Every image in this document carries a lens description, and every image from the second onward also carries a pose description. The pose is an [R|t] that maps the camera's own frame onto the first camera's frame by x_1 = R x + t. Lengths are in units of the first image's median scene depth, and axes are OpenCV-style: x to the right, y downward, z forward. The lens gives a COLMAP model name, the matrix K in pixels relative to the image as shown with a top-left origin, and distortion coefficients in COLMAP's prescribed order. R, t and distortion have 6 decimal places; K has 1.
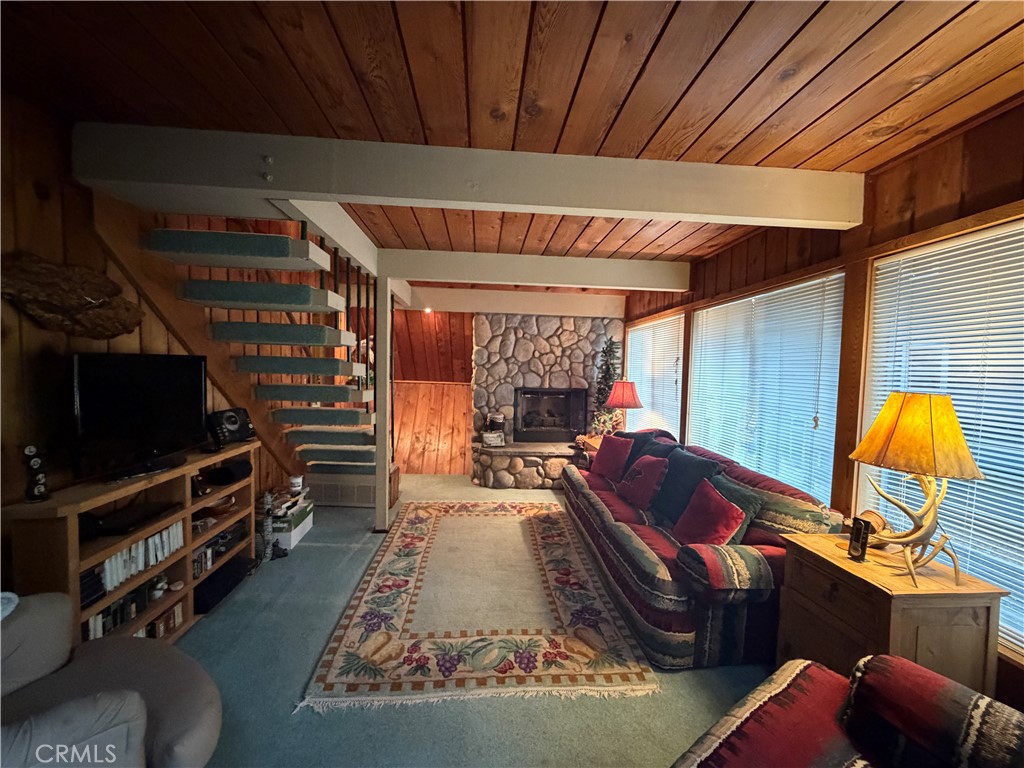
lens RADIAL K [[406.1, 0, 510.4], [0, 406.1, 384.6], [0, 0, 1]] dist [0.001289, 0.000017]
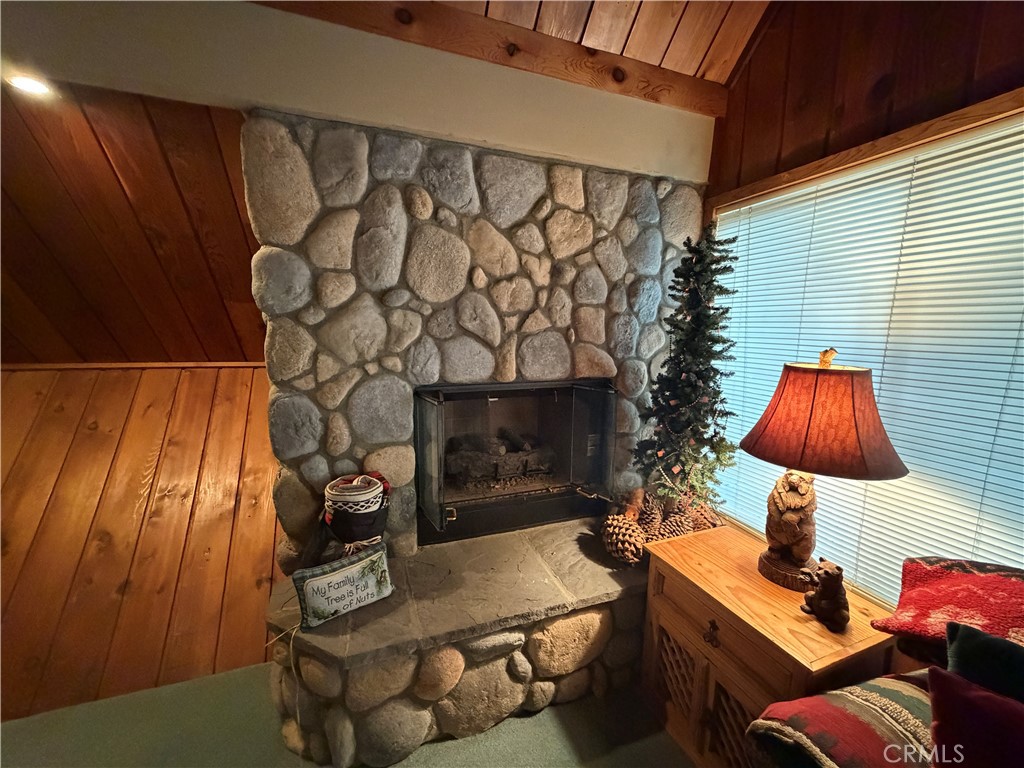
lens RADIAL K [[406.1, 0, 510.0], [0, 406.1, 386.2], [0, 0, 1]] dist [0.001289, 0.000017]
pose [[0.960640, -0.055748, 0.272146, -0.003841], [0.023624, 0.992502, 0.119921, -0.028984], [-0.276791, -0.108771, 0.954754, 0.679186]]
